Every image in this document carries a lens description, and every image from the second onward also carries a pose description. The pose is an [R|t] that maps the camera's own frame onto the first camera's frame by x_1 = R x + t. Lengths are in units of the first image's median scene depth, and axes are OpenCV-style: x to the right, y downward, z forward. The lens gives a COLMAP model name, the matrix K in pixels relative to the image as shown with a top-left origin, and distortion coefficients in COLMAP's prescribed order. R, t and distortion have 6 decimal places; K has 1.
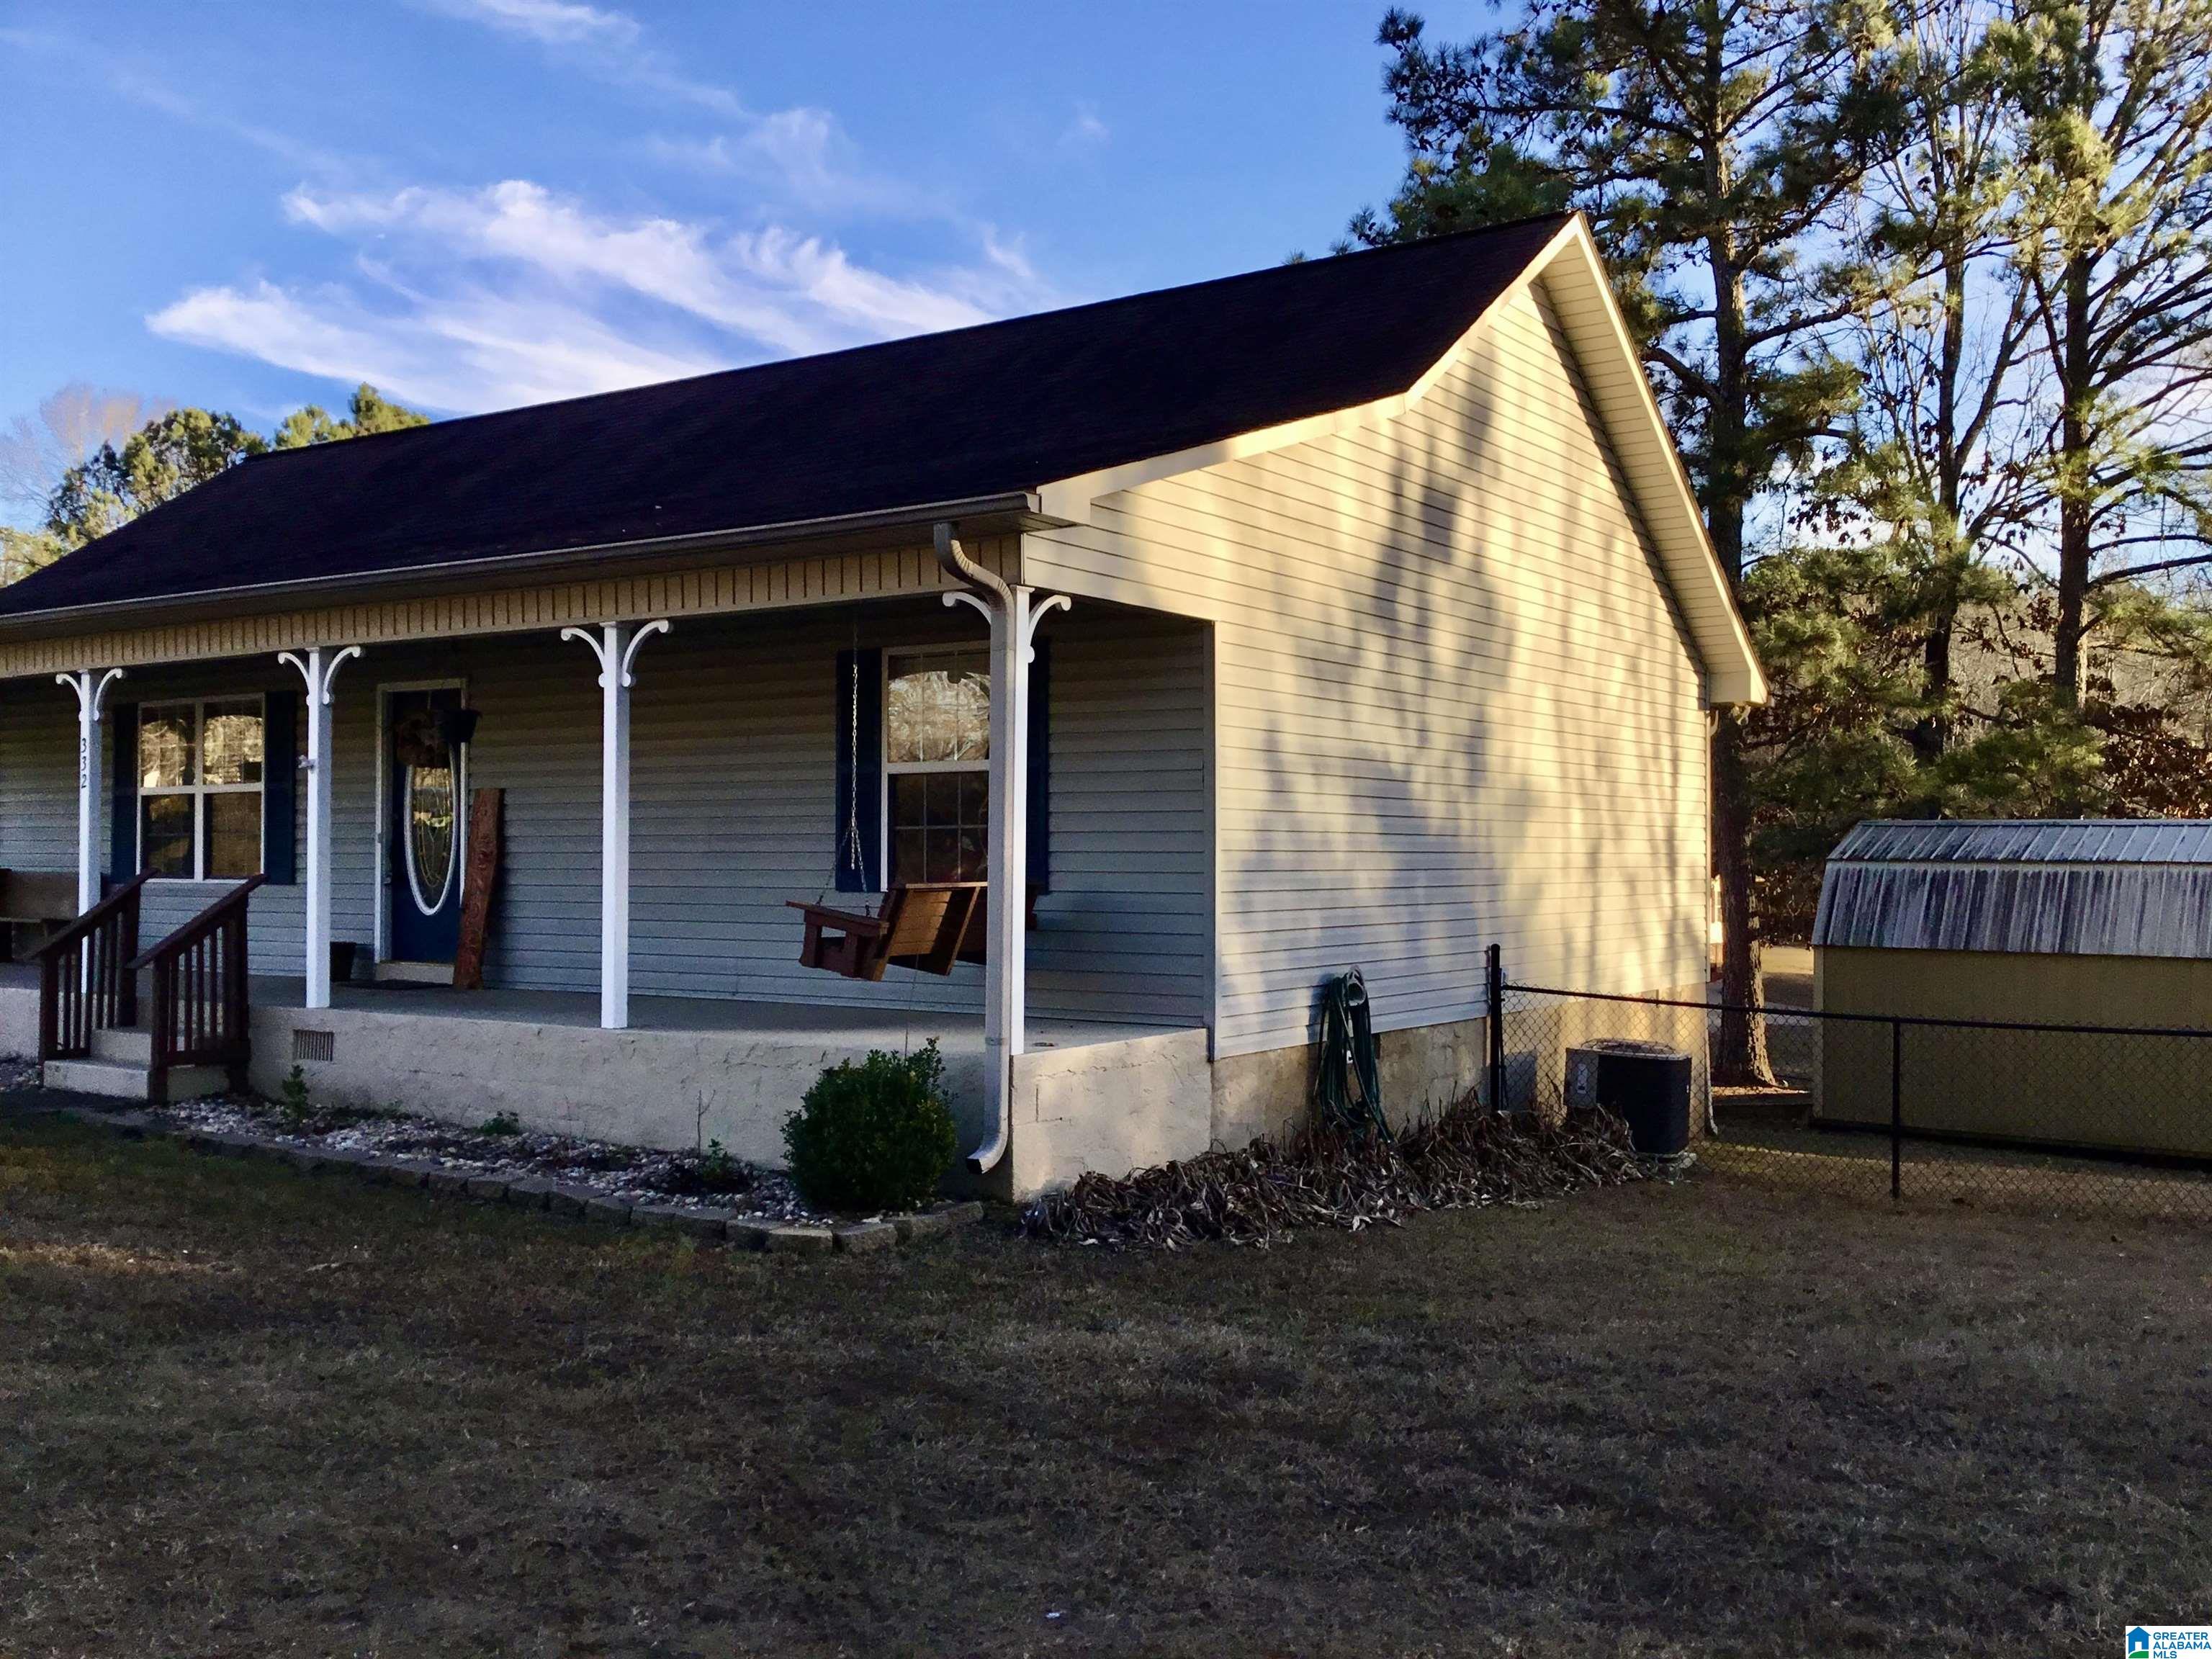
lens RADIAL K [[2010.8, 0, 1106.0], [0, 2010.8, 829.5], [0, 0, 1]] dist [0.129791, -0.263326]
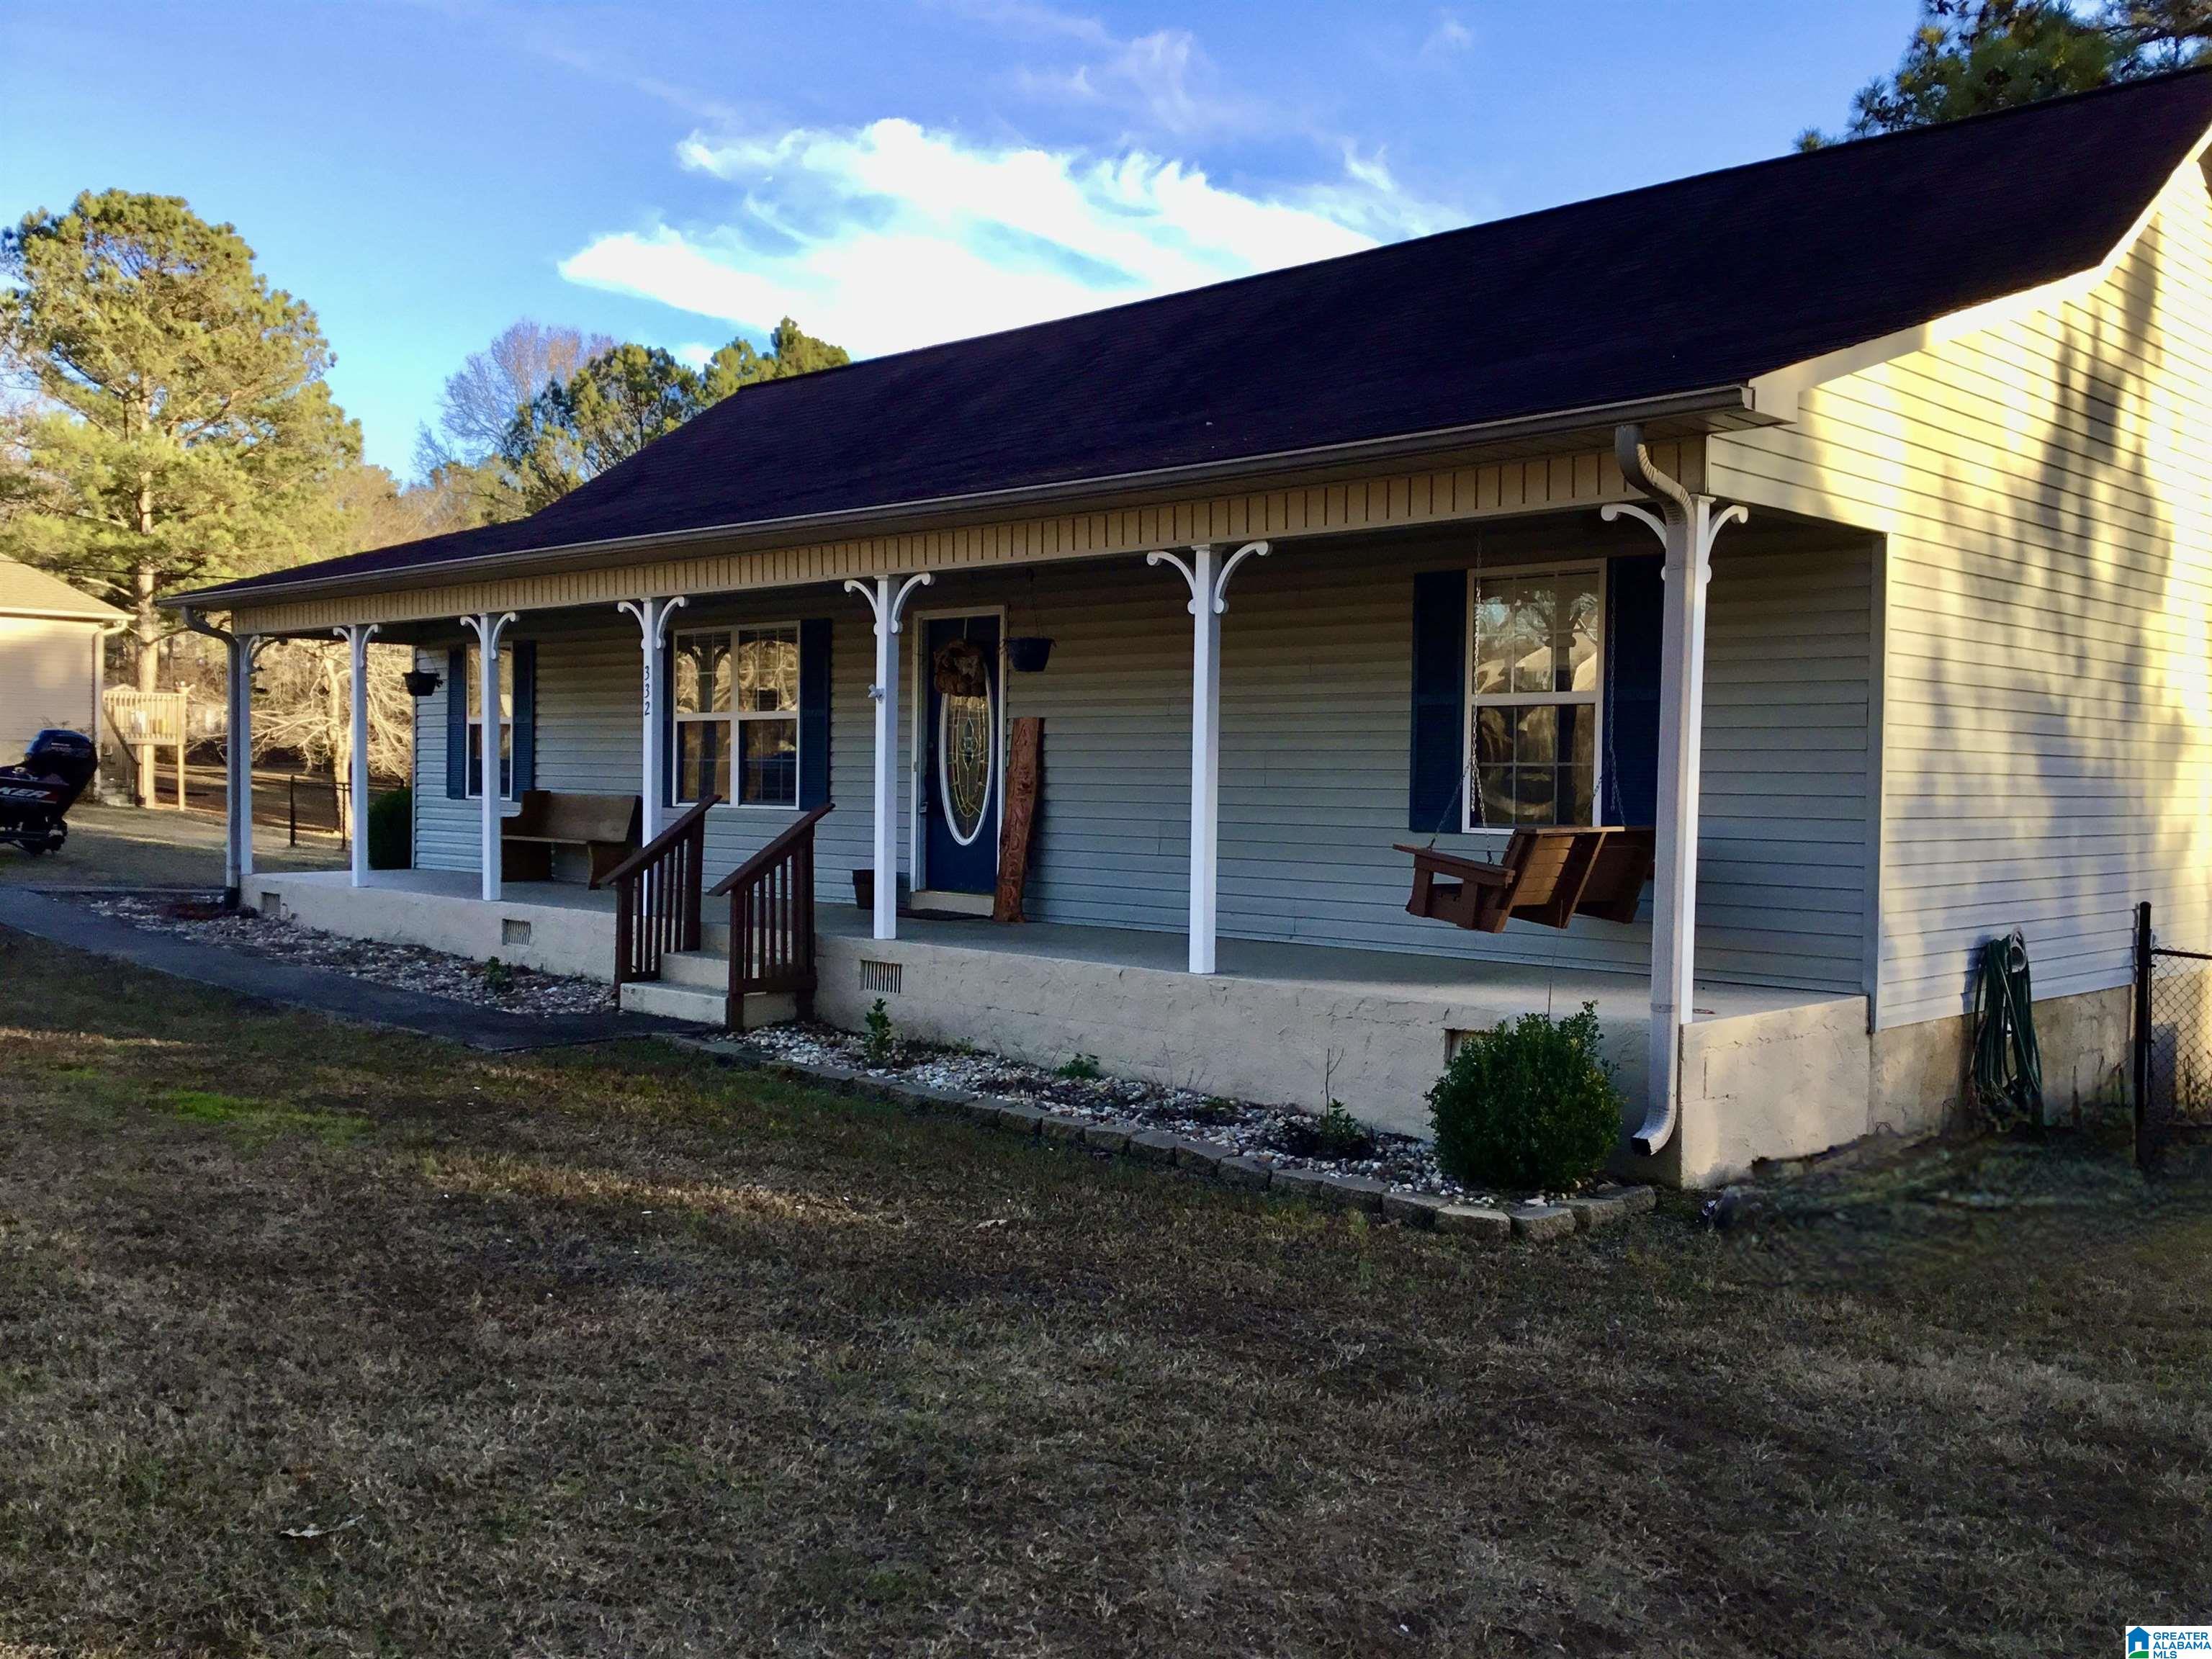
lens RADIAL K [[2025.4, 0, 1106.0], [0, 2025.4, 829.5], [0, 0, 1]] dist [0.130770, -0.256106]
pose [[0.982695, 0.016914, -0.184455, -0.105649], [-0.010044, 0.999223, 0.038120, -0.004980], [0.184956, -0.035608, 0.982101, 0.053008]]
